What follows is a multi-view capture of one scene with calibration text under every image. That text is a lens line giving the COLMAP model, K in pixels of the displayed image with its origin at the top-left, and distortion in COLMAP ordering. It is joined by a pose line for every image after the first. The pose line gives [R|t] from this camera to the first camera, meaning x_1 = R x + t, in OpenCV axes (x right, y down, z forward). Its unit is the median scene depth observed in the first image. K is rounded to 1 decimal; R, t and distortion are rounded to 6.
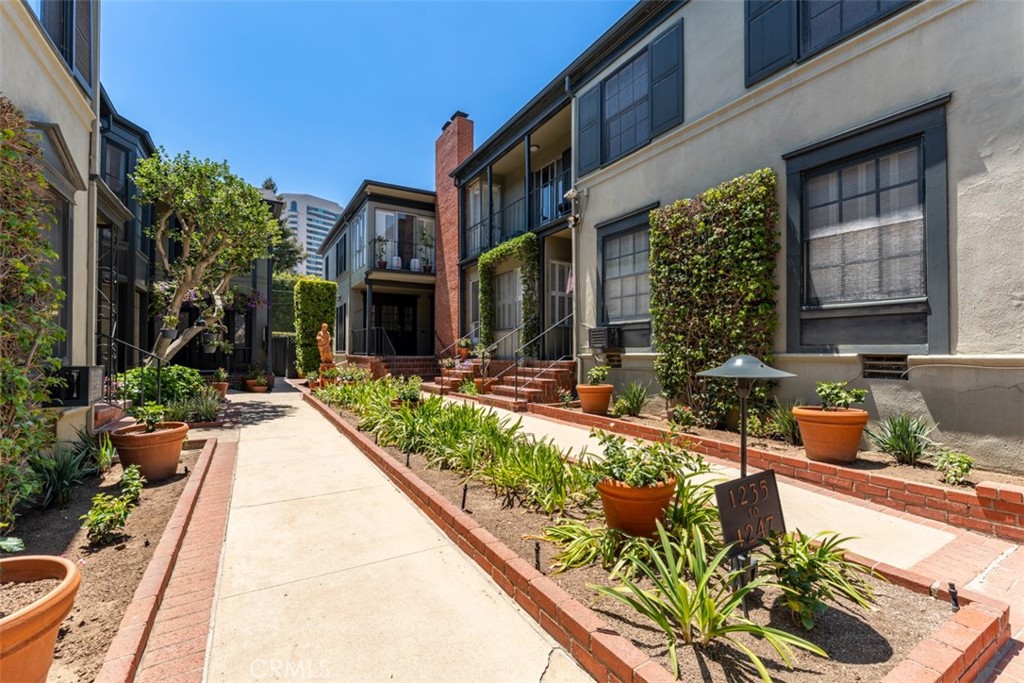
lens RADIAL K [[446.2, 0, 512.0], [0, 446.2, 347.2], [0, 0, 1]] dist [0.001665, -0.000207]
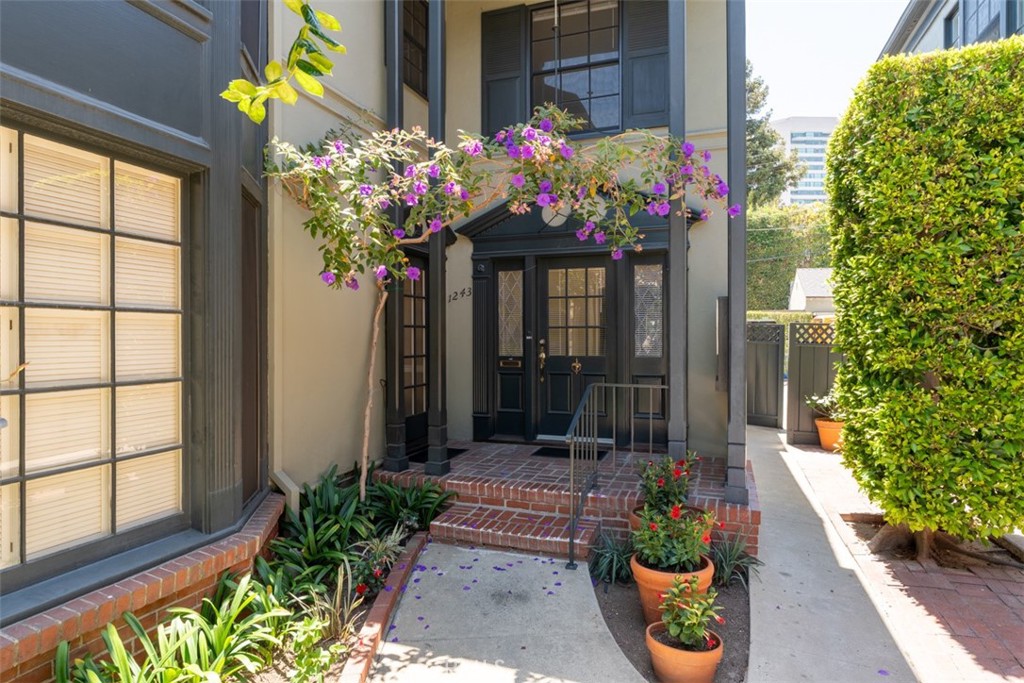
lens RADIAL K [[564.7, 0, 527.8], [0, 564.7, 355.2], [0, 0, 1]] dist [-0.006620, -0.001700]
pose [[0.651767, 0.021858, -0.758104, -0.317372], [0.016000, 0.998966, 0.042559, -0.024327], [0.758250, -0.039868, 0.650743, 0.587669]]
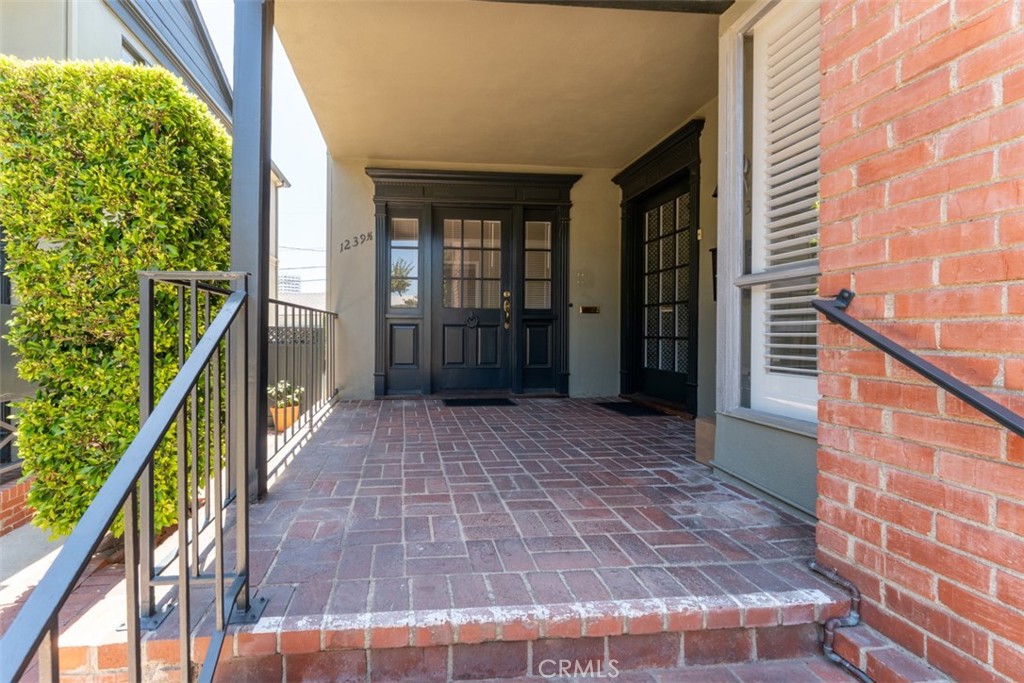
lens RADIAL K [[409.6, 0, 461.2], [0, 409.6, 337.1], [0, 0, 1]] dist [-0.001560, -0.000717]
pose [[0.903530, 0.004185, -0.428504, -0.171166], [0.008841, 0.999557, 0.028404, -0.026583], [0.428433, -0.029452, 0.903093, 0.769826]]
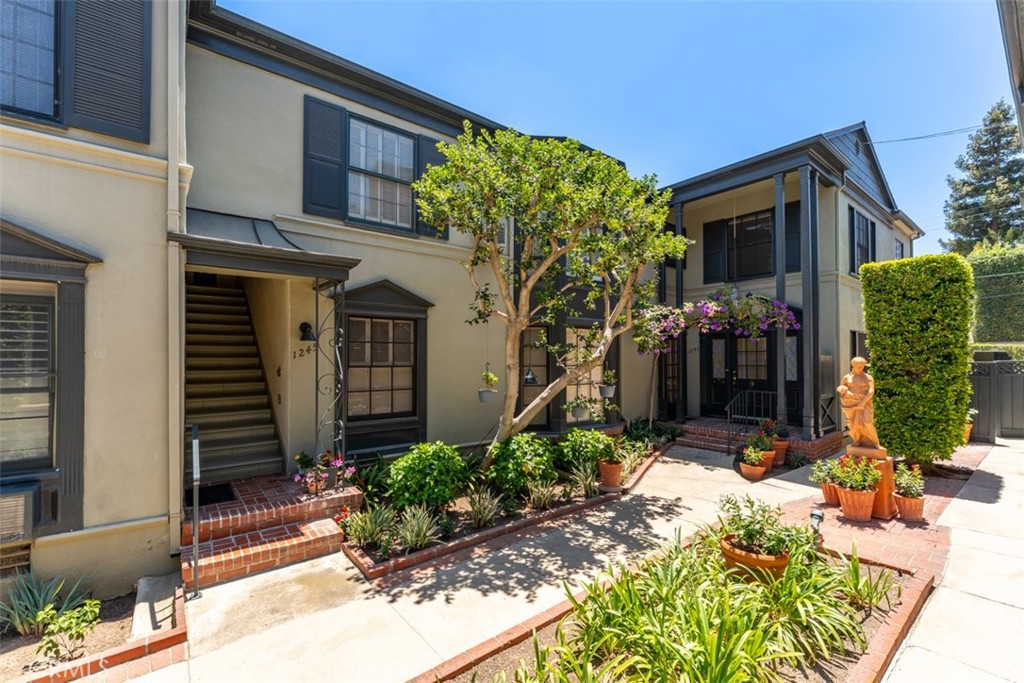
lens RADIAL K [[446.2, 0, 490.8], [0, 446.2, 350.9], [0, 0, 1]] dist [0.001665, -0.000207]
pose [[0.106737, -0.018757, -0.994110, -0.003490], [0.021002, 0.999642, -0.016606, -0.043684], [0.994065, -0.019105, 0.107092, 0.428344]]
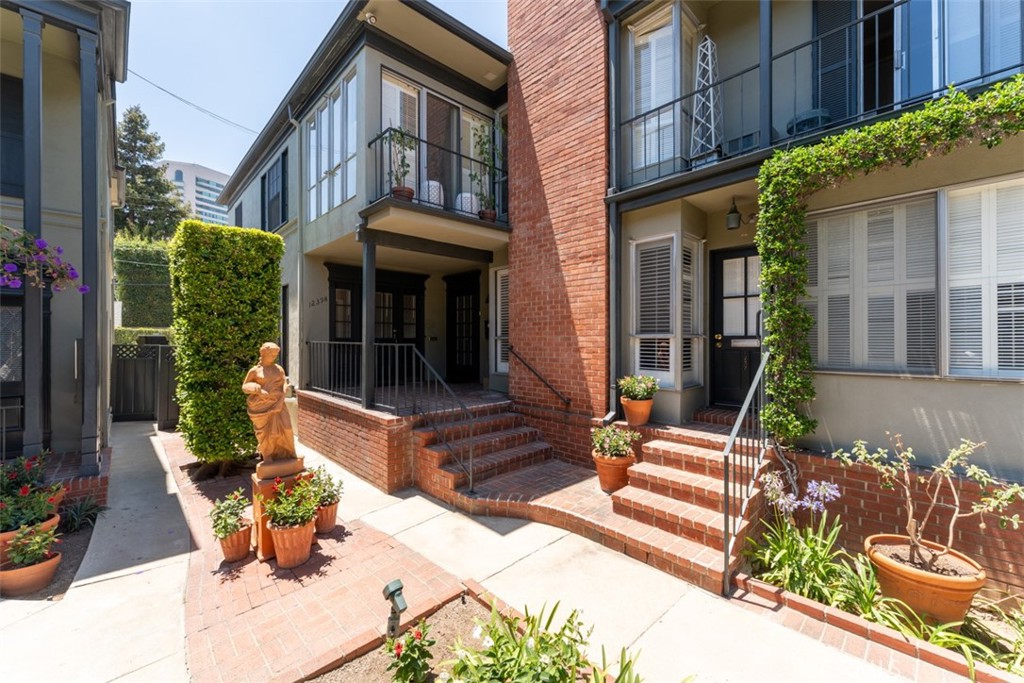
lens RADIAL K [[409.6, 0, 509.5], [0, 409.6, 336.8], [0, 0, 1]] dist [-0.001560, -0.000717]
pose [[0.975296, -0.001886, 0.220893, -0.229198], [-0.000575, 0.999939, 0.011075, -0.044464], [-0.220901, -0.010928, 0.975235, 0.486337]]
